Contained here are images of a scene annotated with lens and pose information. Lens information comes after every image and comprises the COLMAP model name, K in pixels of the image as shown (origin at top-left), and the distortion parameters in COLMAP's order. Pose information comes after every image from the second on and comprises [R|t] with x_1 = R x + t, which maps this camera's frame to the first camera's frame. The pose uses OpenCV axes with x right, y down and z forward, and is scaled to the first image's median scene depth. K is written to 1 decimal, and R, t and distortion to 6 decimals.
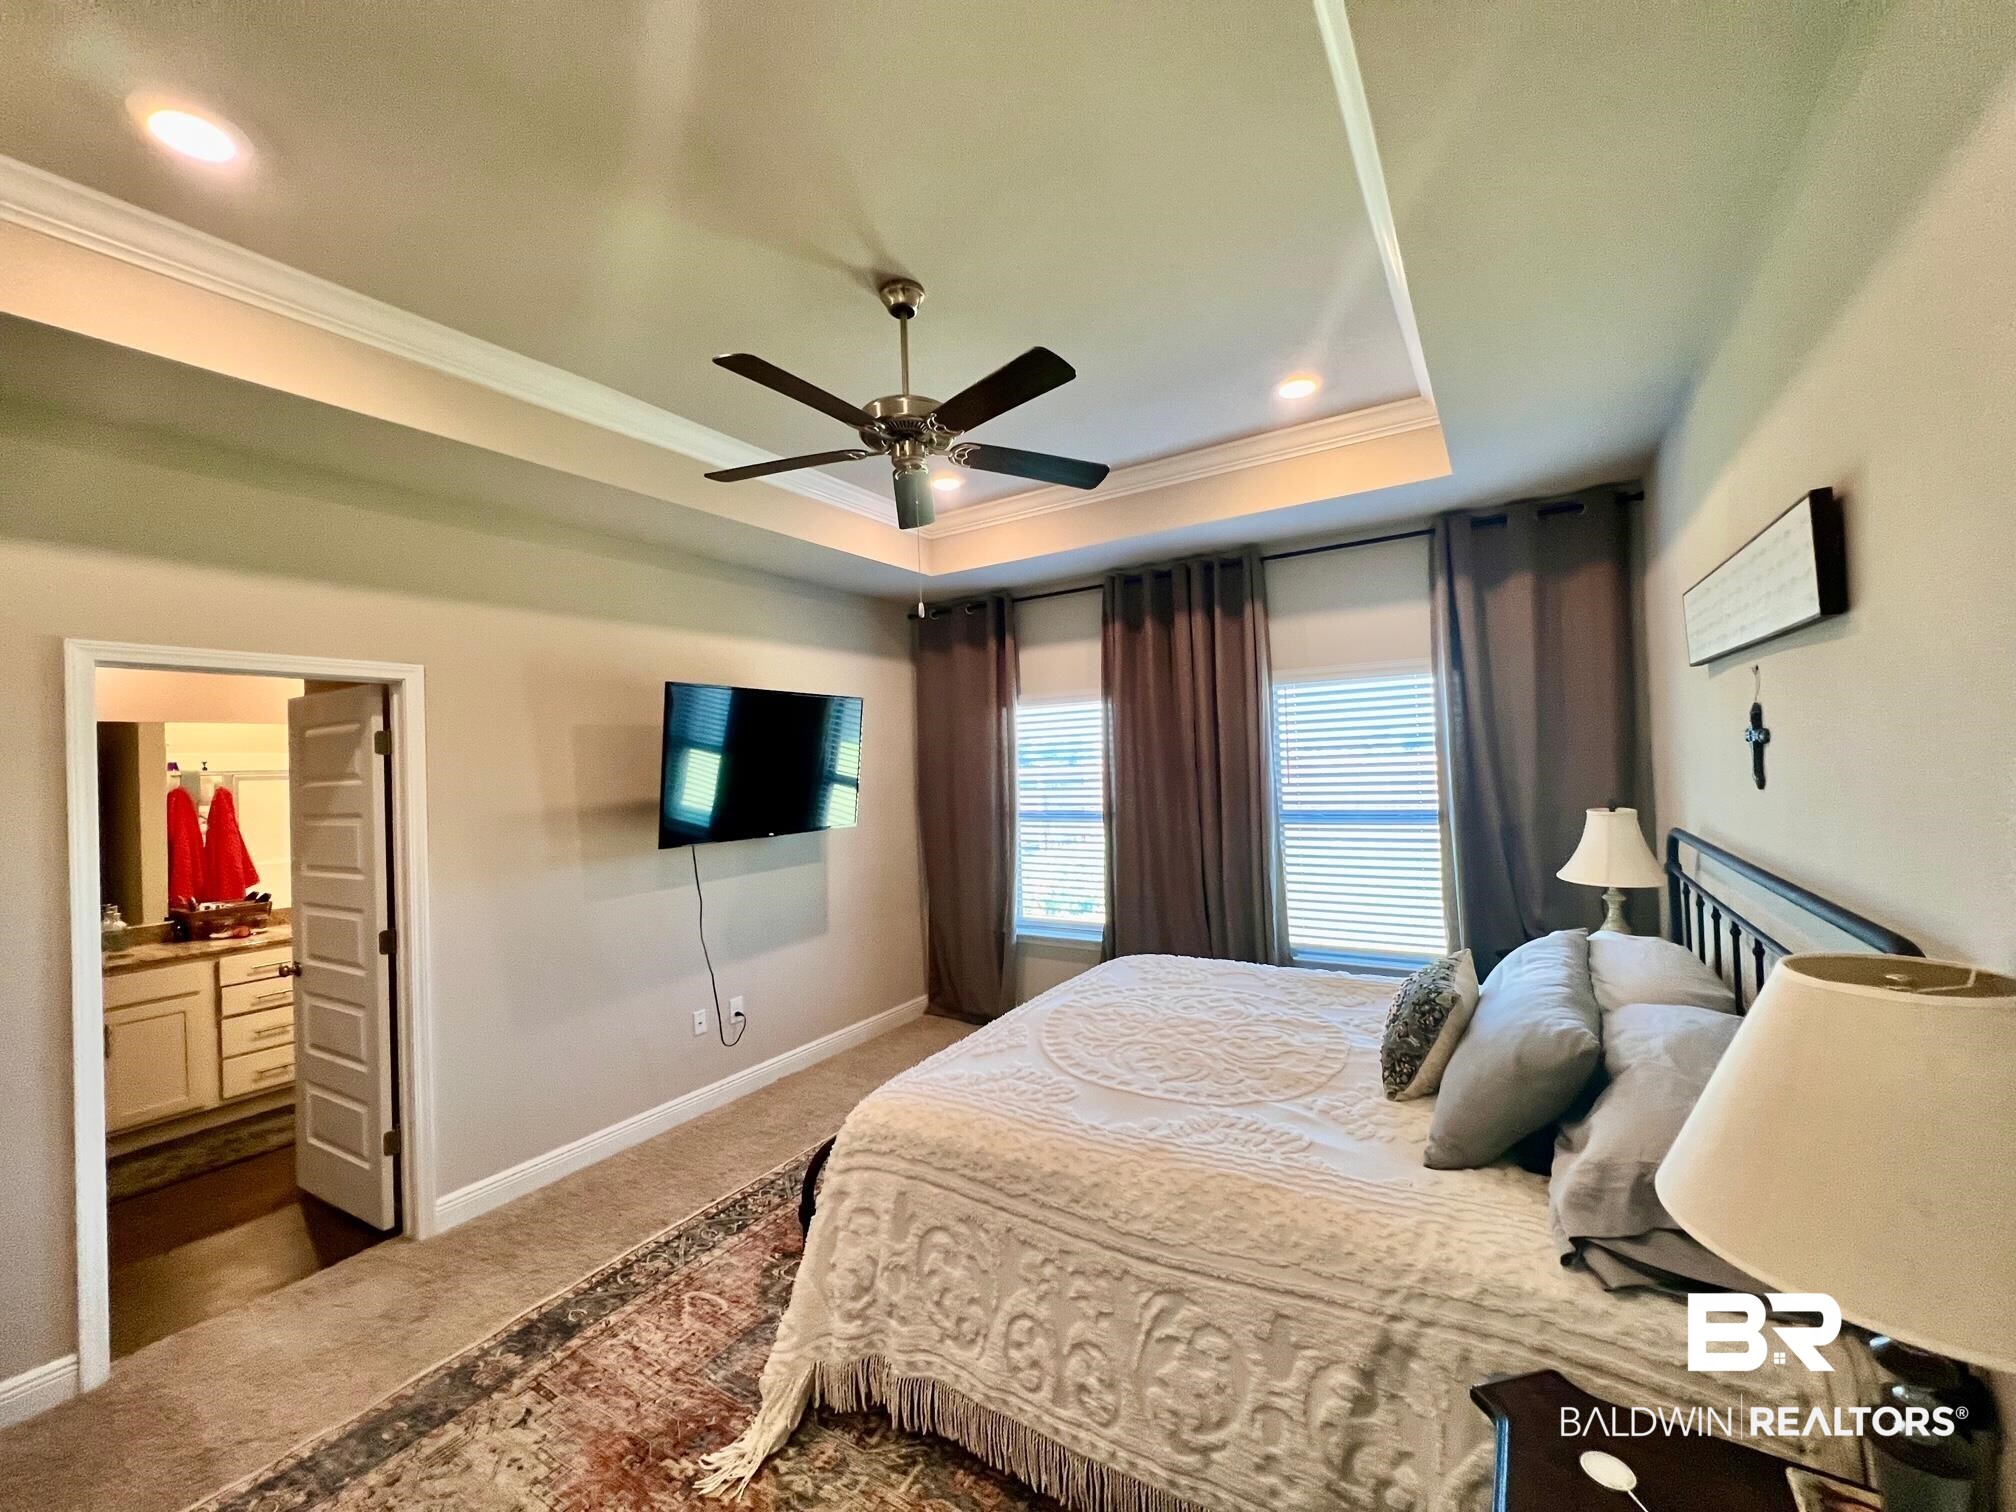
lens RADIAL K [[795.9, 0, 1012.5], [0, 795.9, 754.0], [0, 0, 1]] dist [-0.015513, -0.000203]
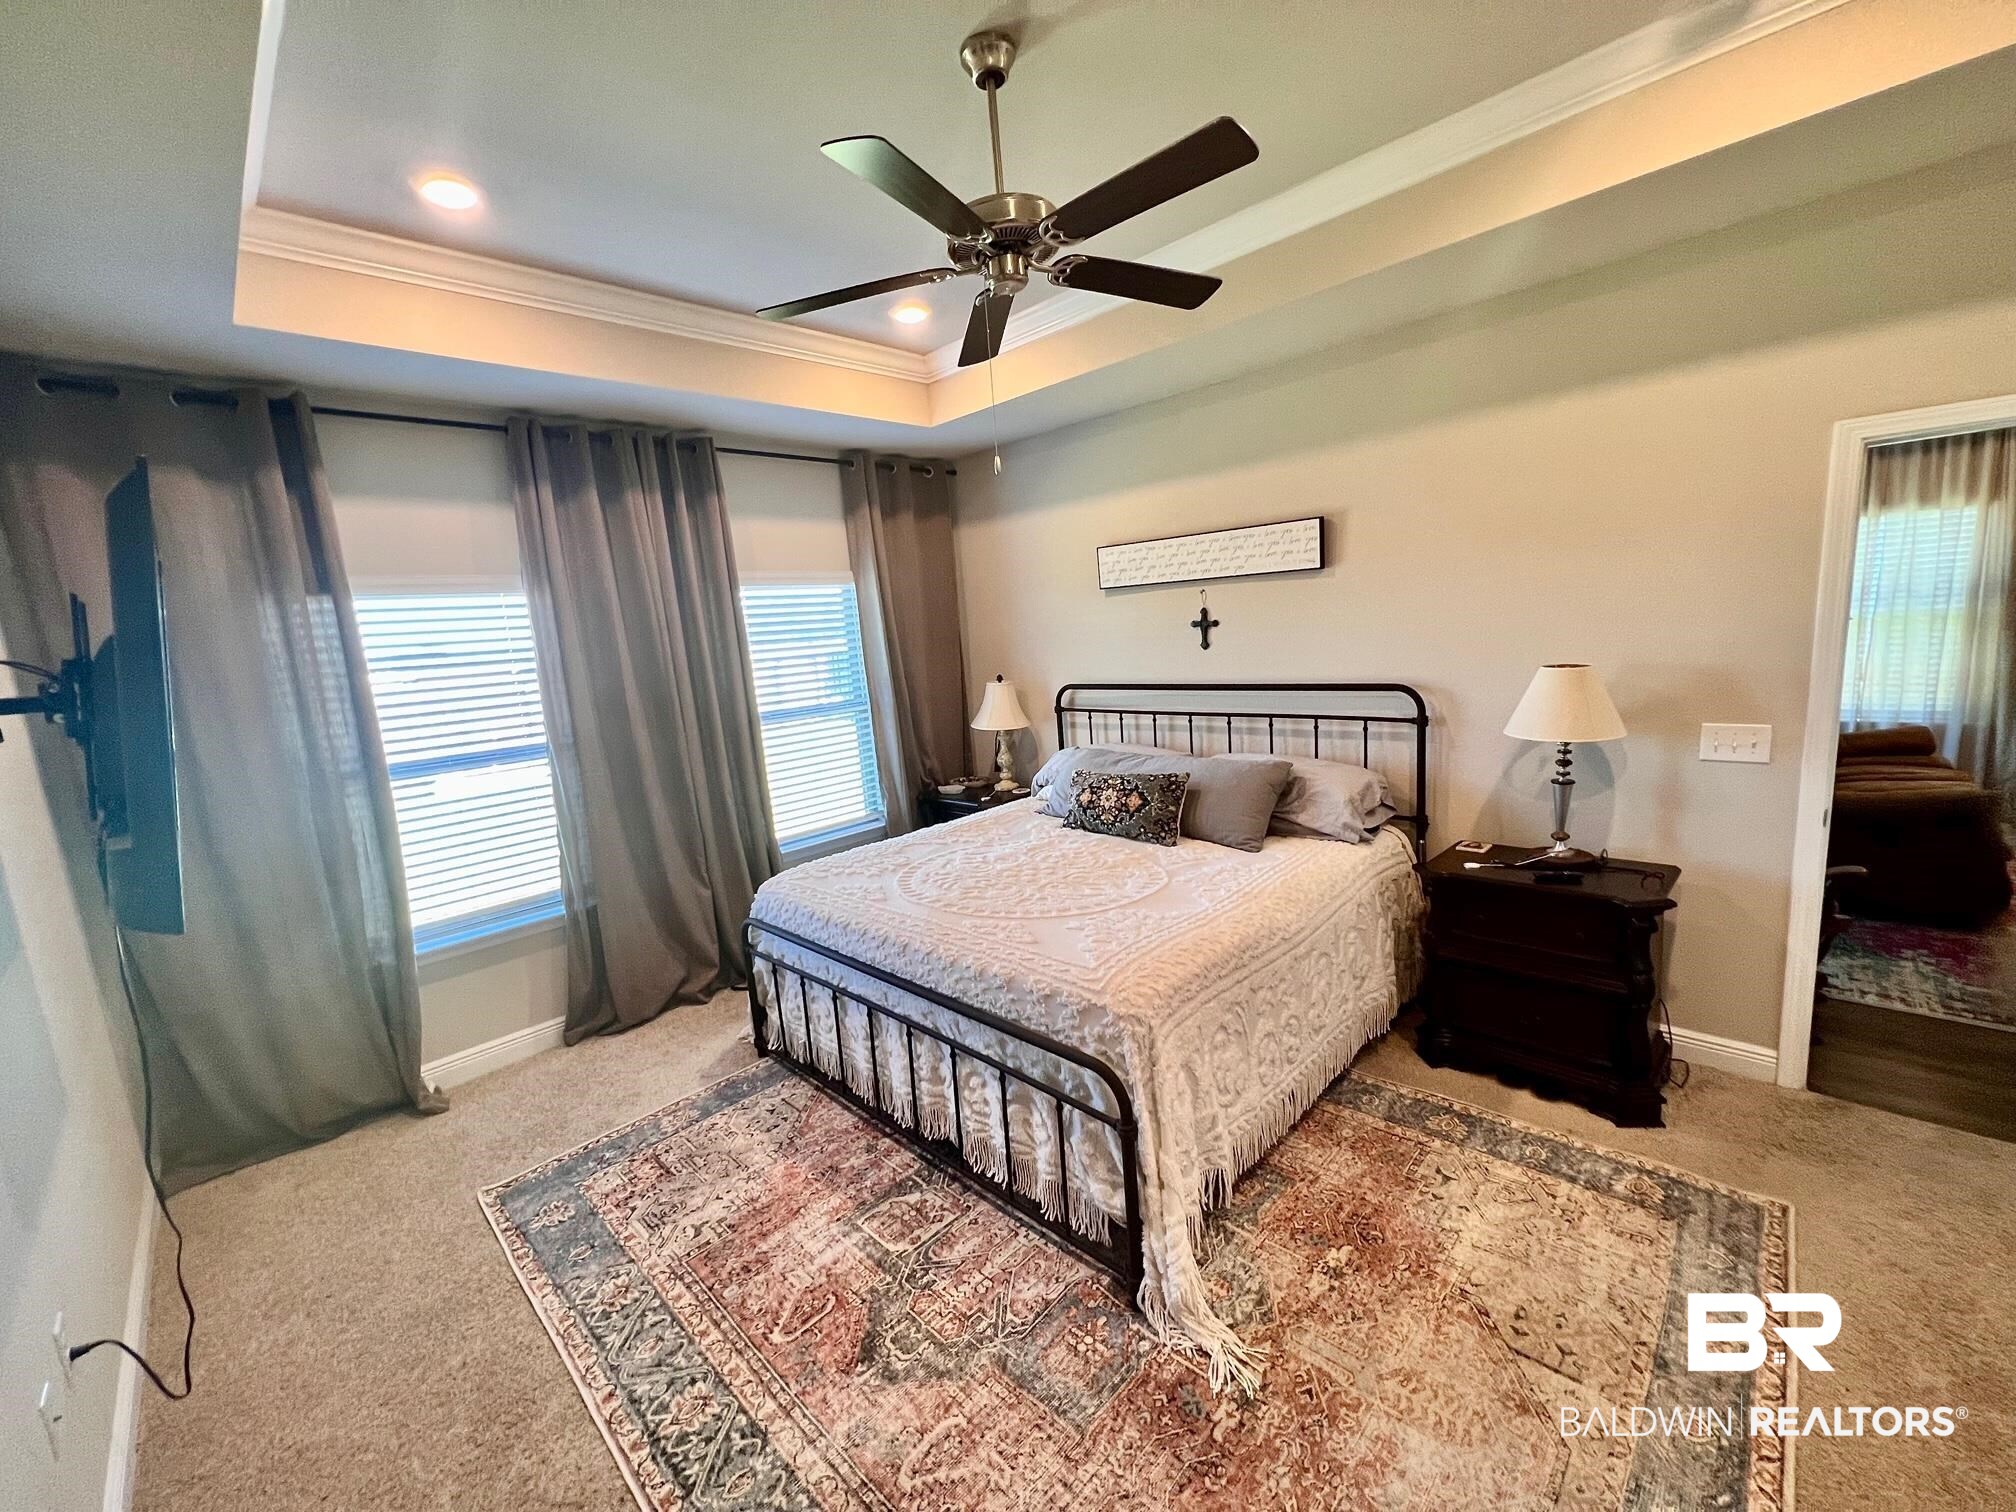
lens RADIAL K [[795.9, 0, 1012.5], [0, 795.9, 754.0], [0, 0, 1]] dist [-0.015513, -0.000203]
pose [[0.234265, -0.136601, 0.962528, -0.915730], [0.051249, 0.990438, 0.128089, 0.017262], [-0.970821, 0.019322, 0.239026, 0.737812]]
